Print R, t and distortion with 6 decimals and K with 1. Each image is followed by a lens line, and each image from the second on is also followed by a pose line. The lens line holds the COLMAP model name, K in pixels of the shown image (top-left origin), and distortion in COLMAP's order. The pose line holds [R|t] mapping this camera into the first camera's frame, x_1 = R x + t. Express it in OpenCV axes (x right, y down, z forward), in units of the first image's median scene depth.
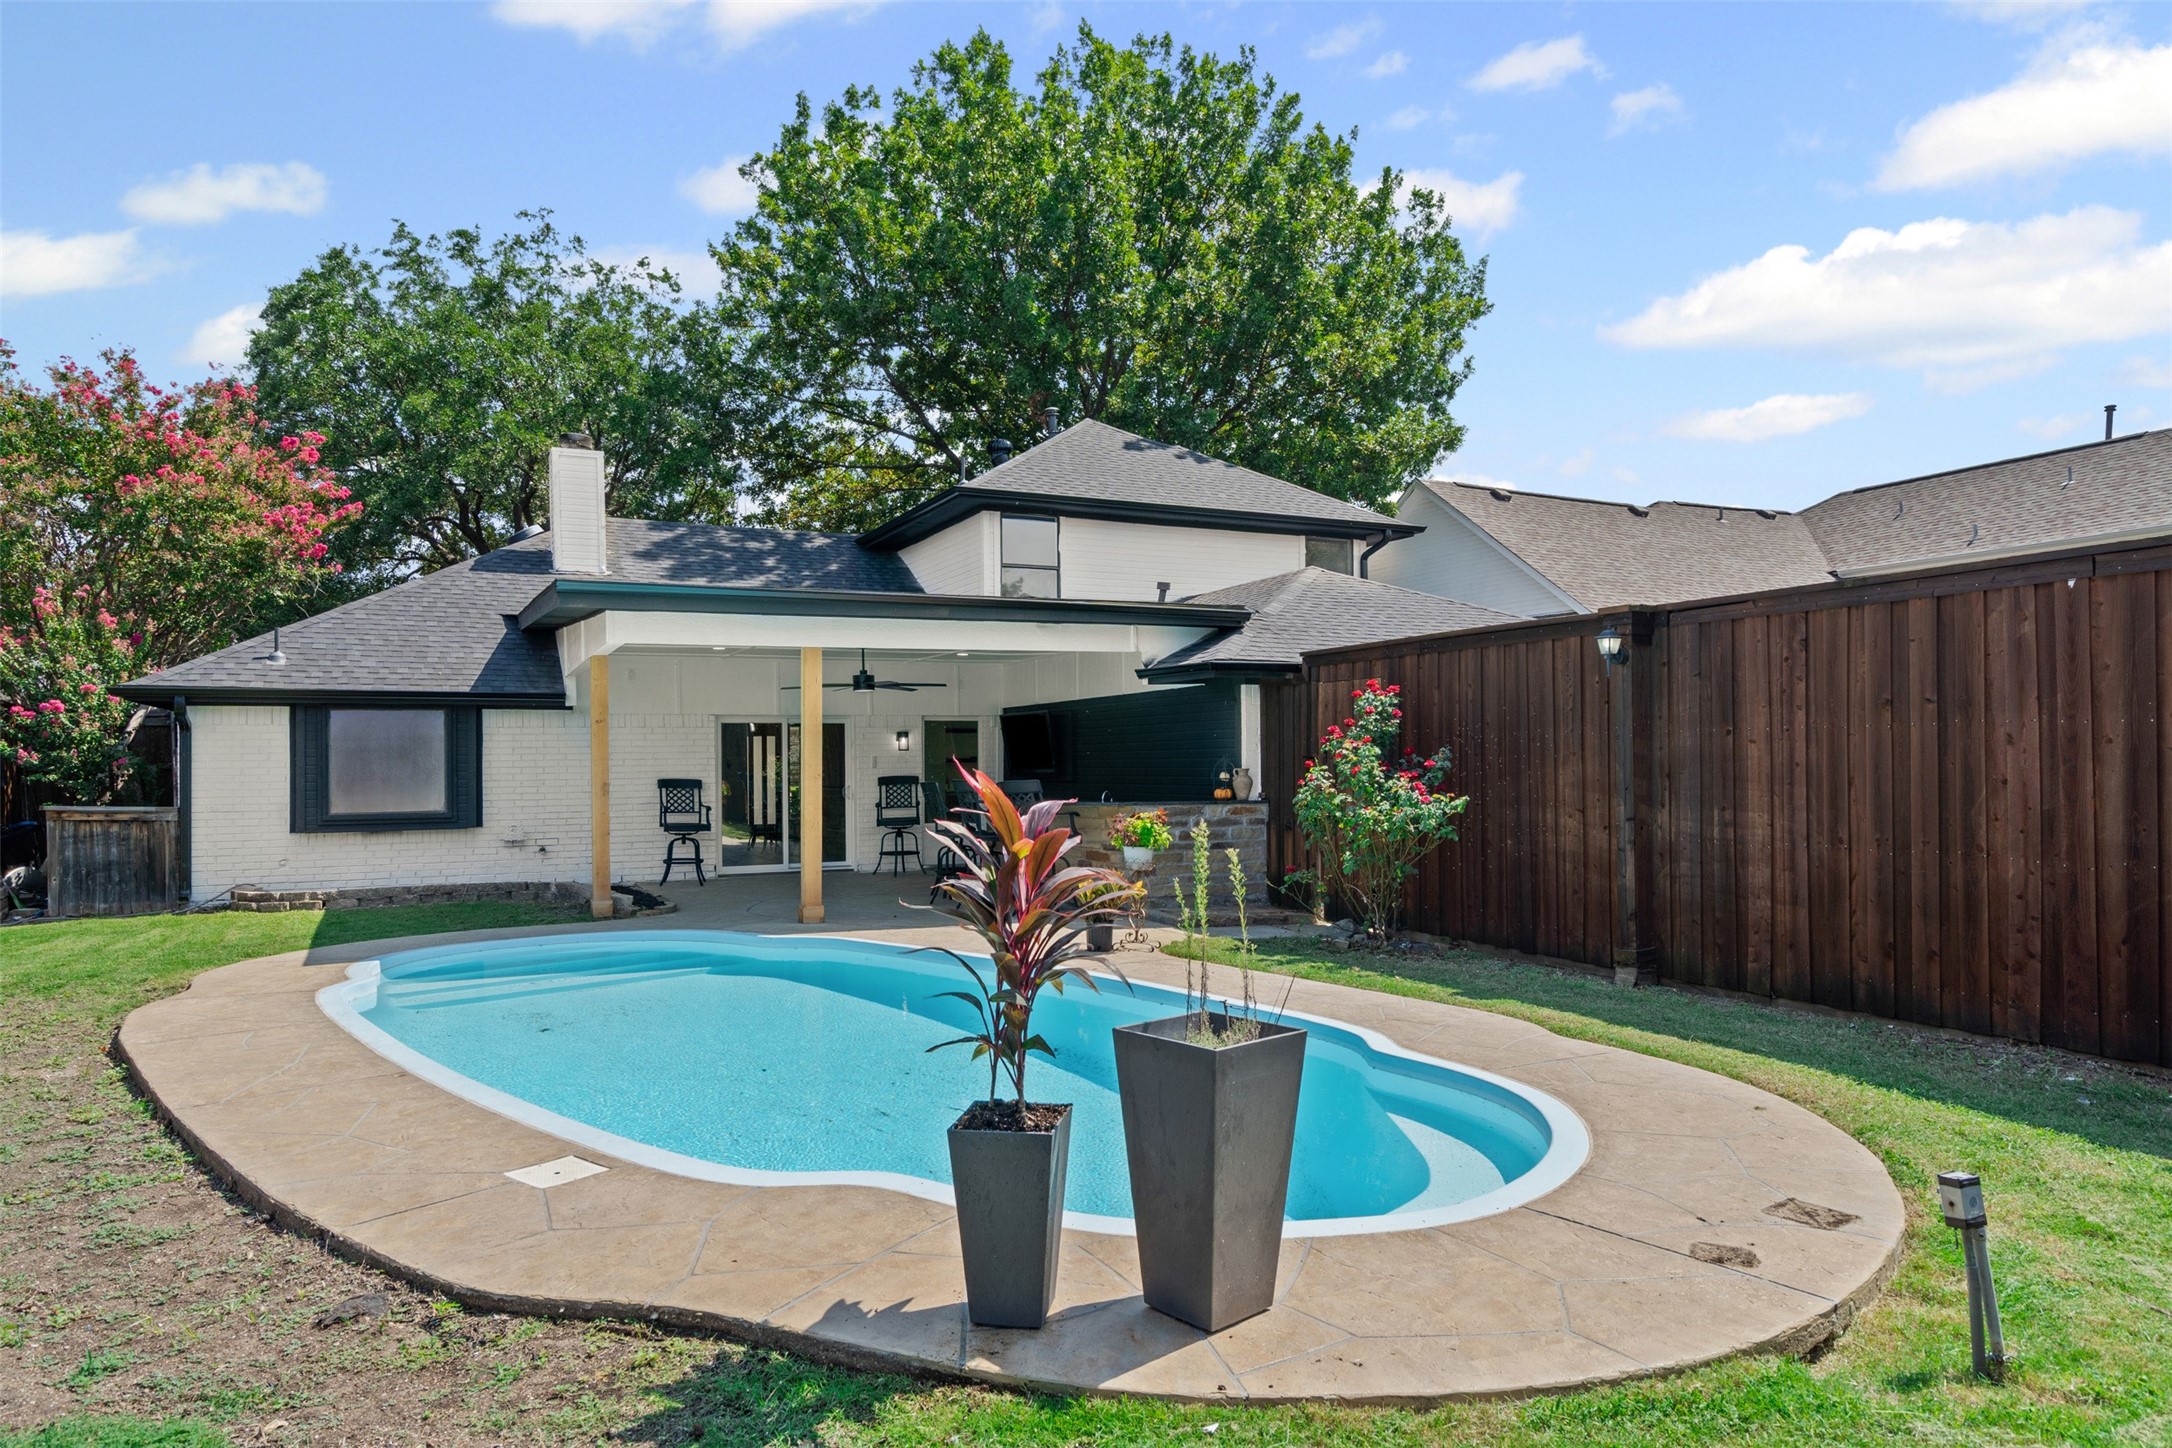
lens RADIAL K [[1322.6, 0, 1086.0], [0, 1322.6, 724.0], [0, 0, 1]] dist [0.009069, 0.000159]
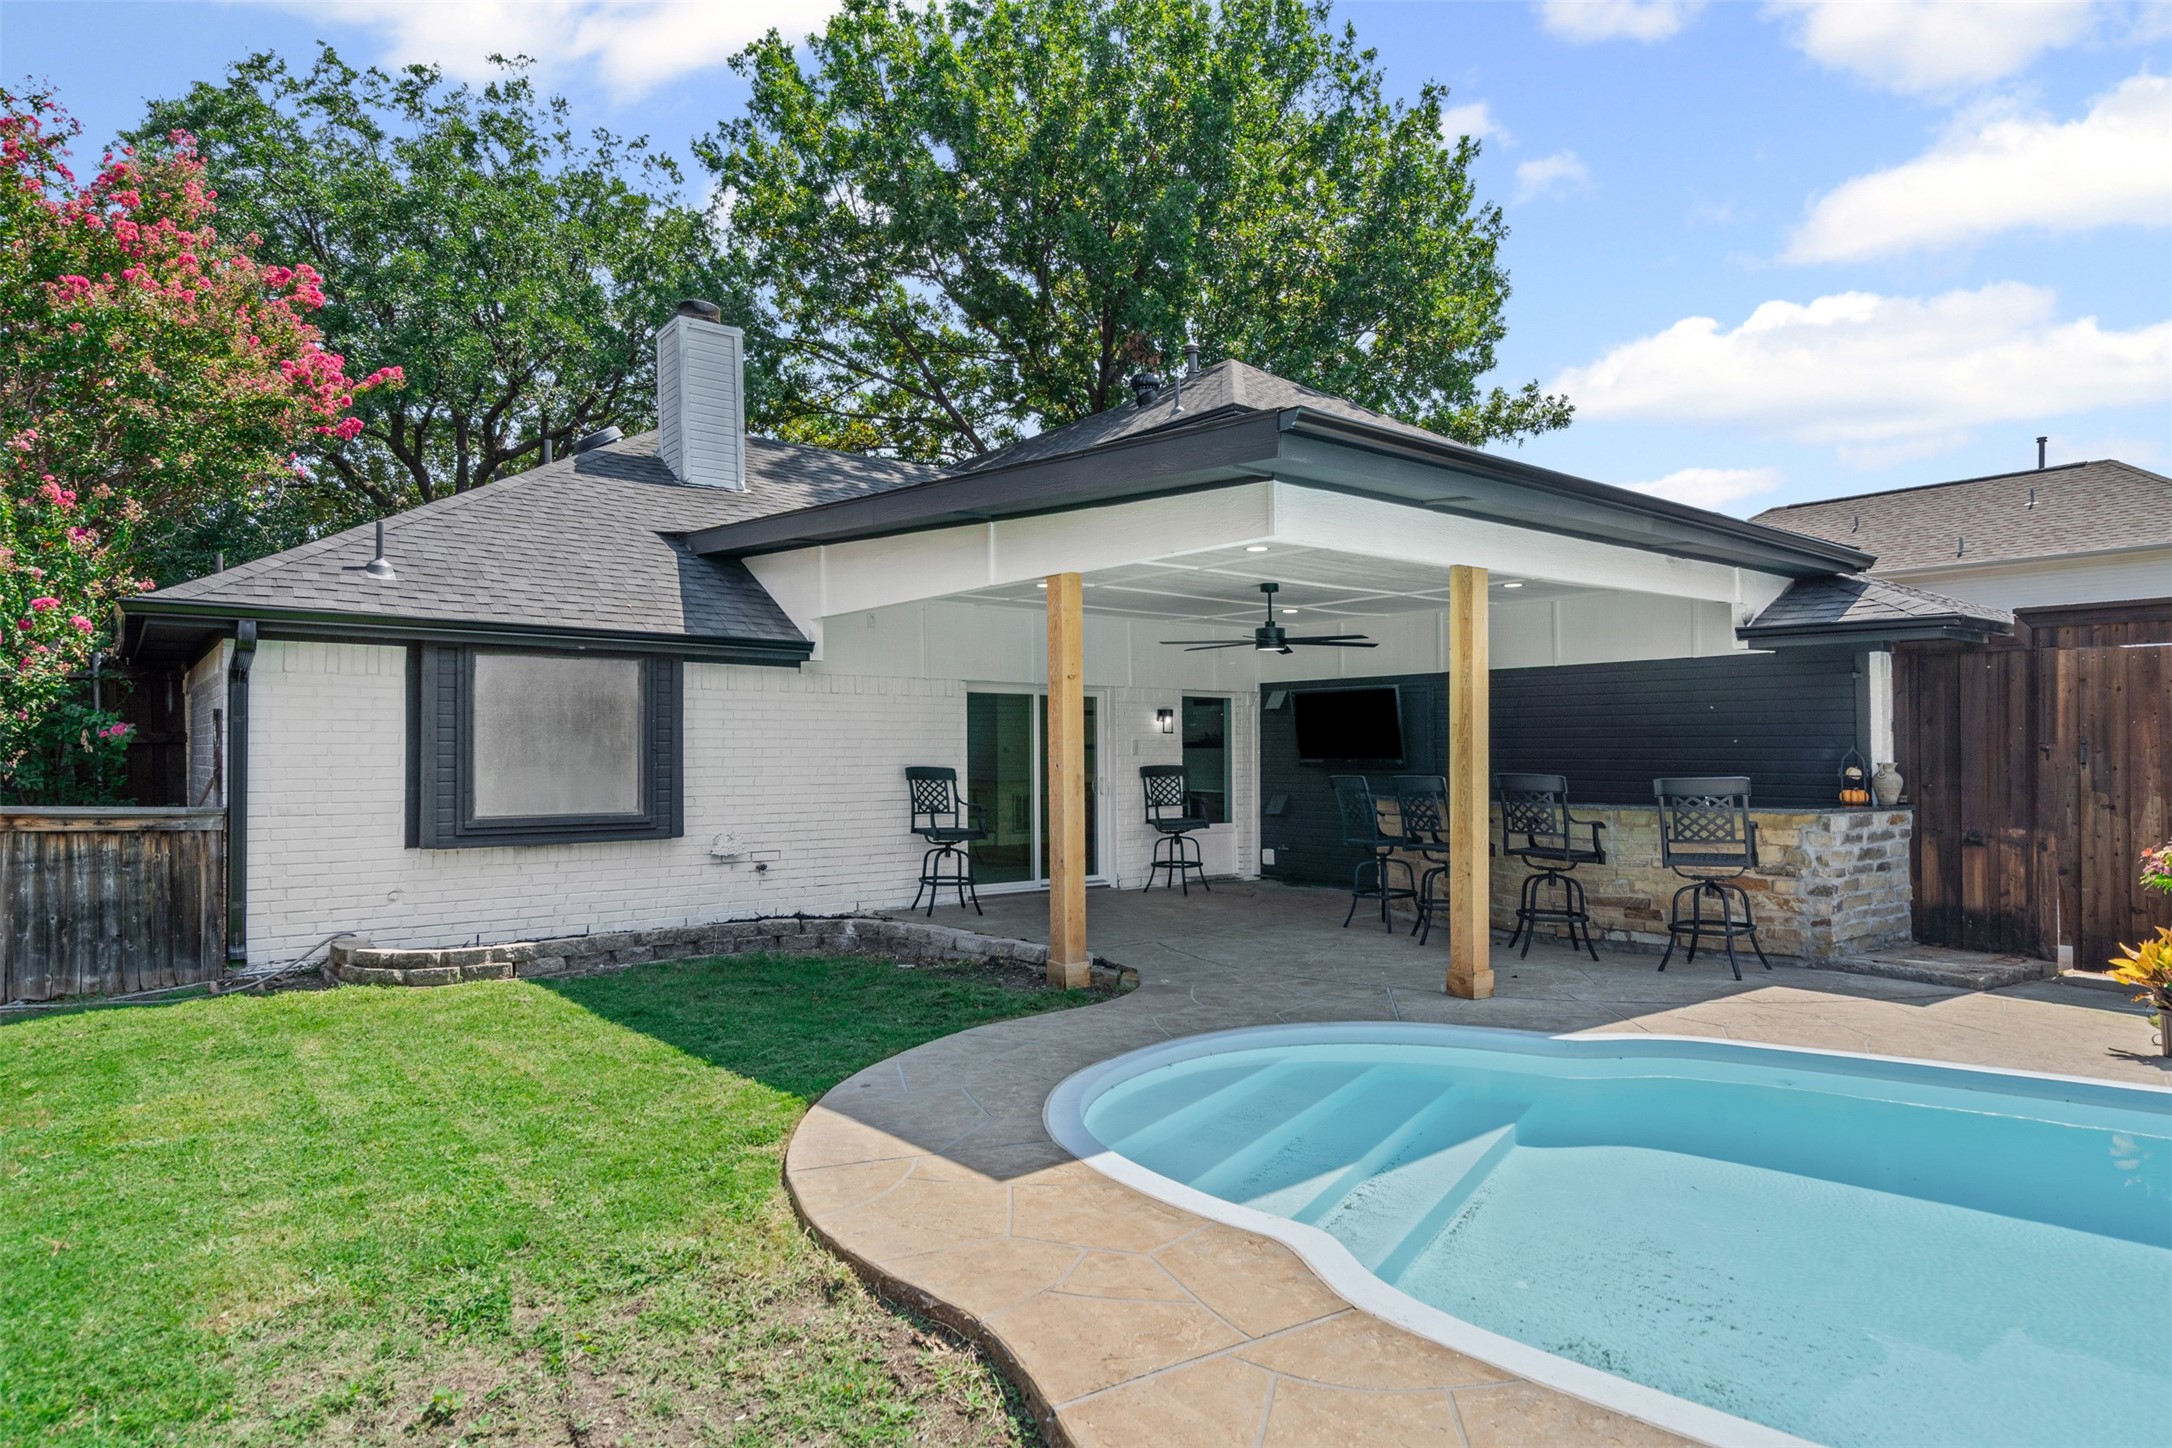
lens RADIAL K [[1223.9, 0, 1123.4], [0, 1223.9, 720.3], [0, 0, 1]] dist [0.003863, 0.001307]
pose [[0.975583, 0.017823, 0.218906, -0.394545], [-0.018667, 0.999824, 0.001785, 0.014125], [-0.218835, -0.005828, 0.975744, 0.359109]]
